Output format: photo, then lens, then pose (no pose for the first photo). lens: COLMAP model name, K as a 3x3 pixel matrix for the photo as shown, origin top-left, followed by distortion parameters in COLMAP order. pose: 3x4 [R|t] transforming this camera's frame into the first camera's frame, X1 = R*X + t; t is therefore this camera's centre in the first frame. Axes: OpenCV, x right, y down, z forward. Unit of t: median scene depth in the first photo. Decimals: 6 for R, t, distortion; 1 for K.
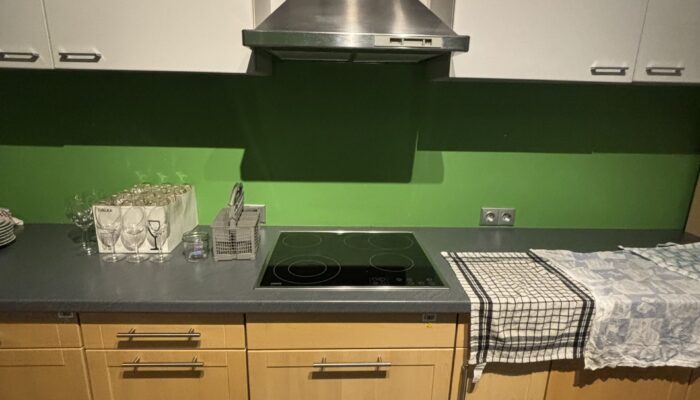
lens RADIAL K [[368.2, 0, 349.4], [0, 368.2, 201.5], [0, 0, 1]] dist [-0.001574, -0.000193]
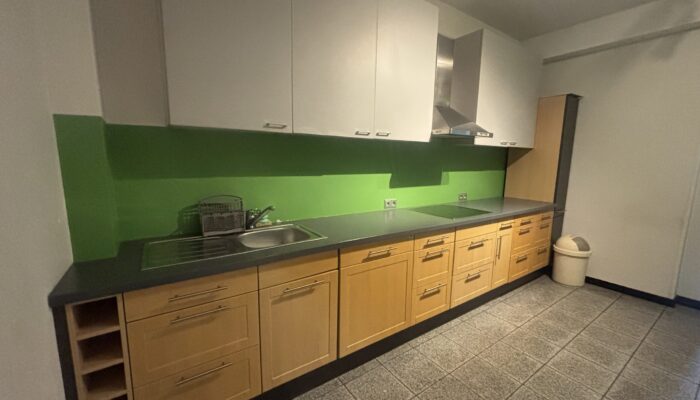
lens RADIAL K [[285.3, 0, 350.1], [0, 285.3, 199.3], [0, 0, 1]] dist [0.003822, 0.000059]
pose [[0.851187, -0.083678, 0.518150, -1.884038], [0.131448, 0.989735, -0.056098, 0.099931], [-0.508137, 0.115859, 0.853448, -0.420997]]
